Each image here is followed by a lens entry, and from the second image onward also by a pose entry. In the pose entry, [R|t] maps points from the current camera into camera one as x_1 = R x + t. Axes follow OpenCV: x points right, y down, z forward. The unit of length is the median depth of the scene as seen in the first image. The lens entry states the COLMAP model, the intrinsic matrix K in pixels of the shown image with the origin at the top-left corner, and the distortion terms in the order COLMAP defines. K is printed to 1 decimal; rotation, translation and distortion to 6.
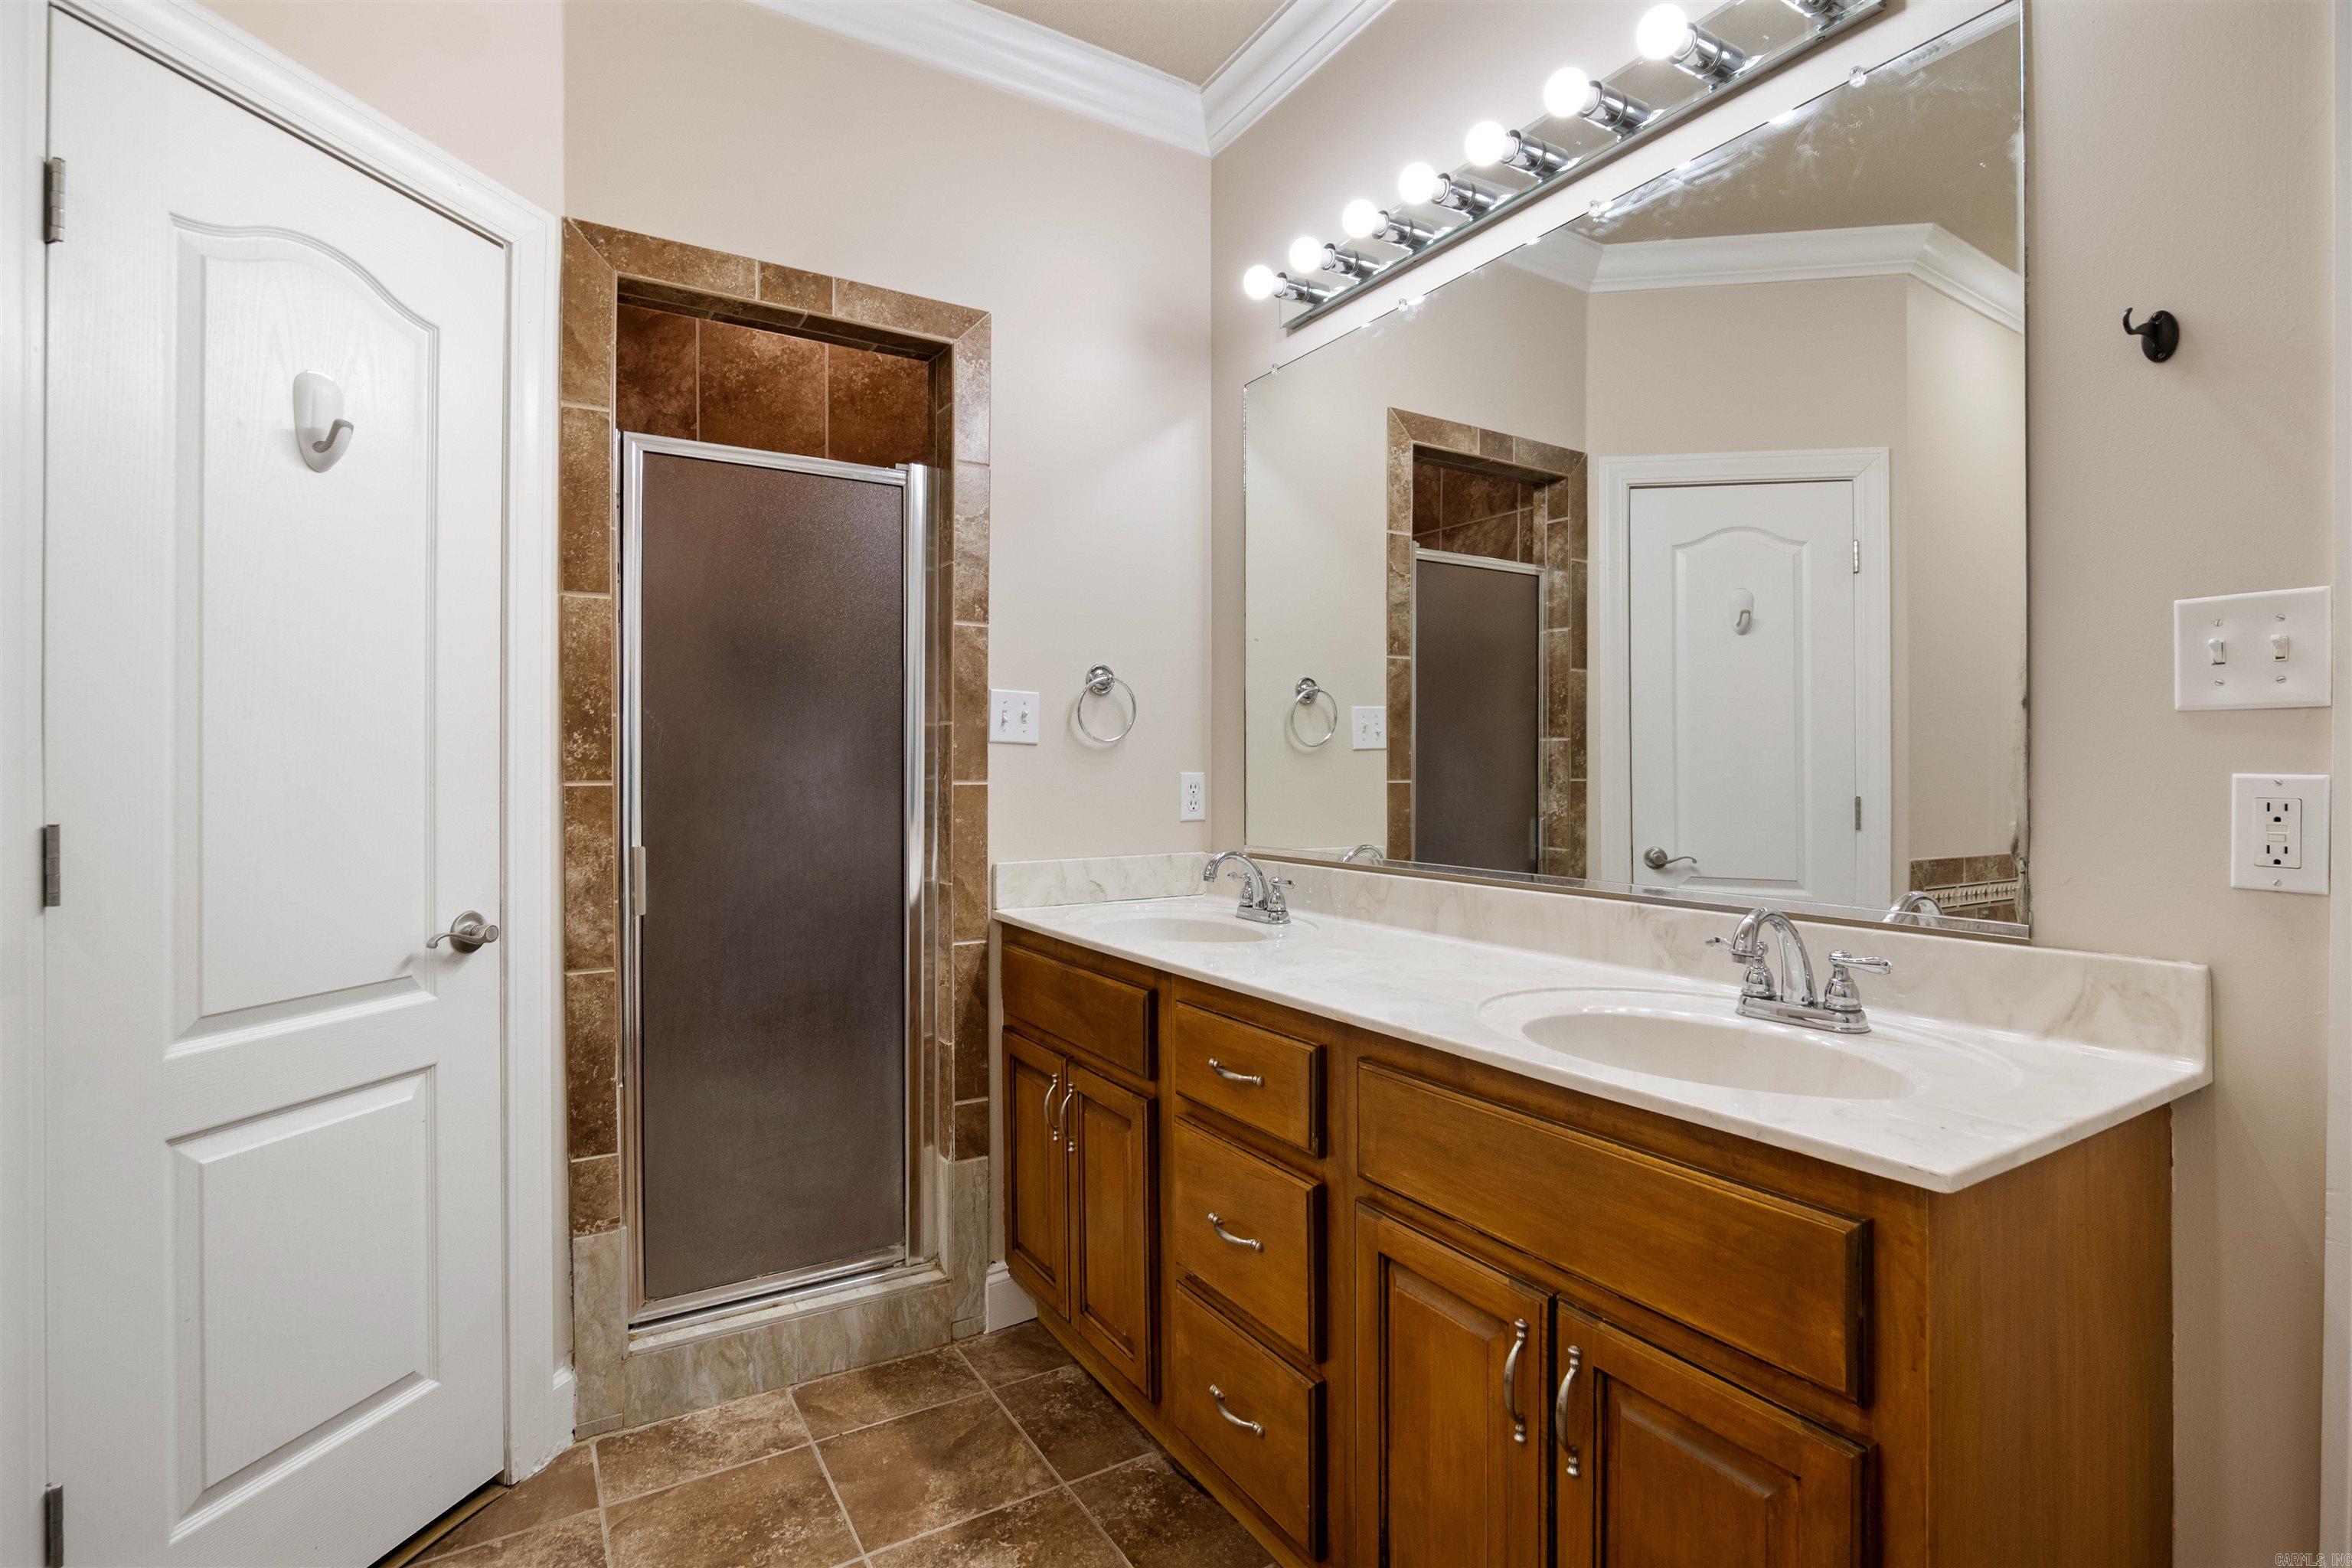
lens RADIAL K [[1122.4, 0, 1172.5], [0, 1122.4, 744.8], [0, 0, 1]] dist [-0.001281, 0.000033]
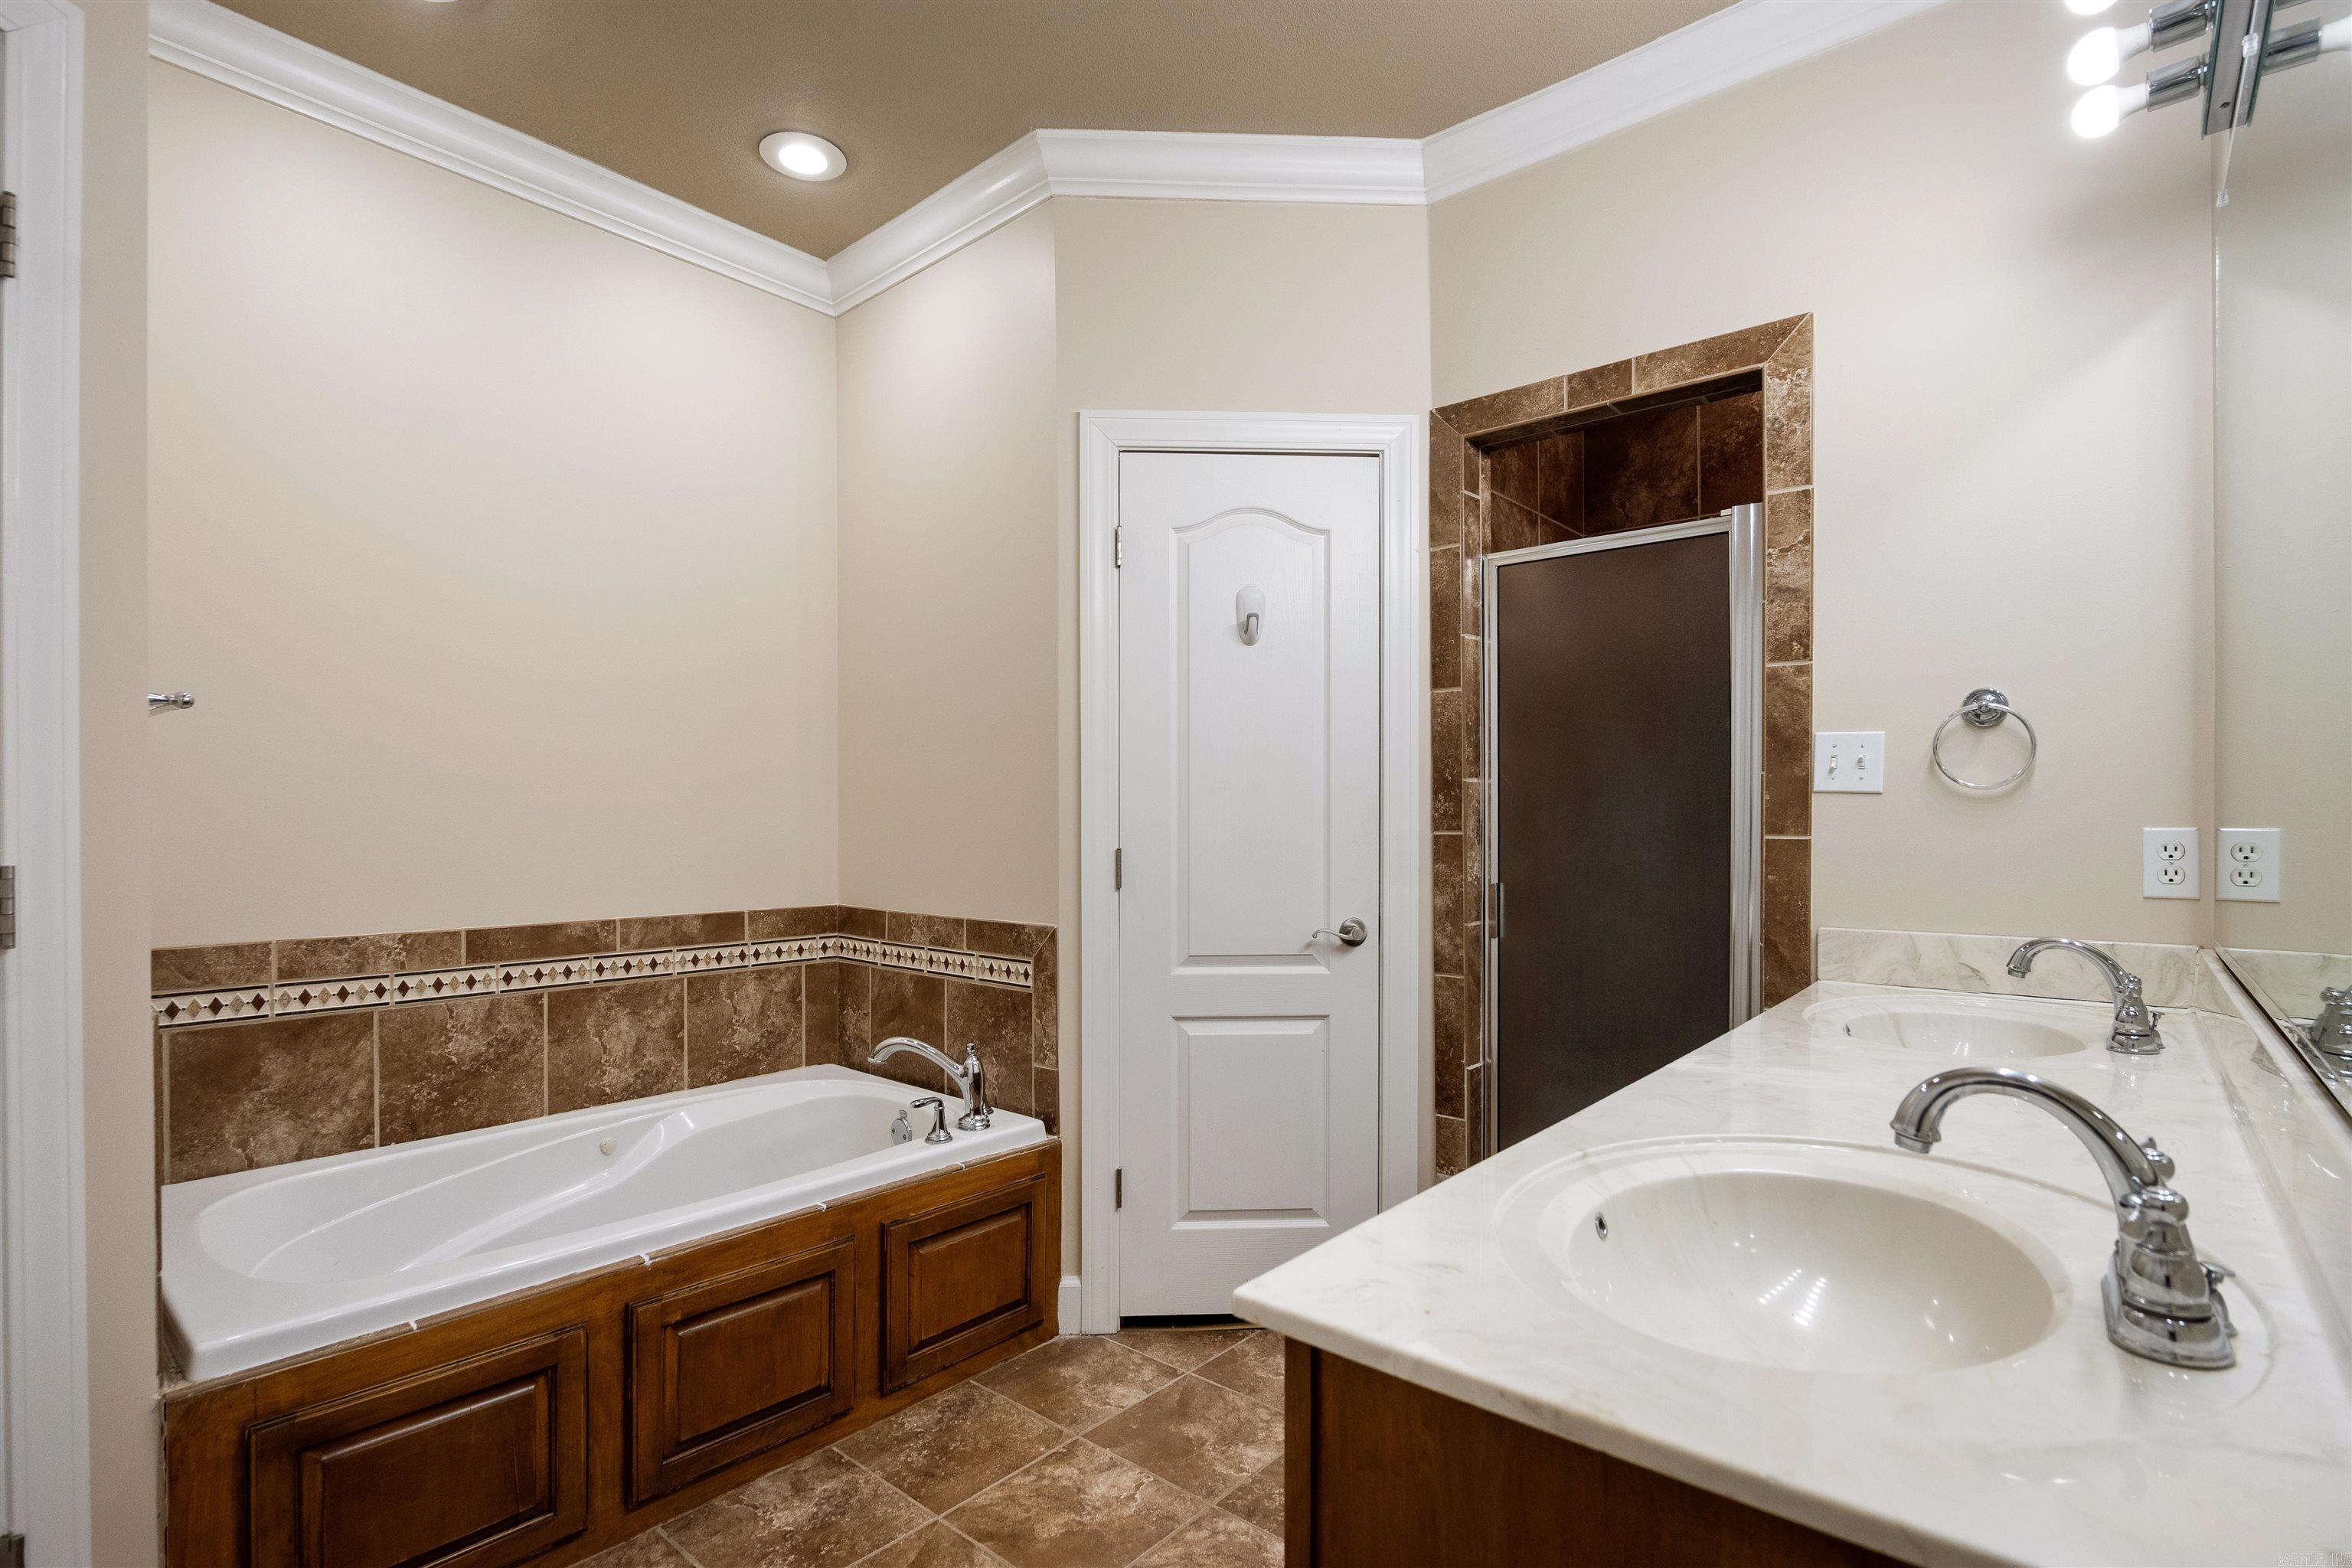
lens RADIAL K [[1125.5, 0, 1165.5], [0, 1125.5, 795.1], [0, 0, 1]] dist [-0.000380, -0.000197]
pose [[0.315183, -0.021667, -0.948783, 0.626981], [0.019419, 0.999677, -0.016378, 0.005614], [0.948832, -0.013262, 0.315502, 0.268705]]
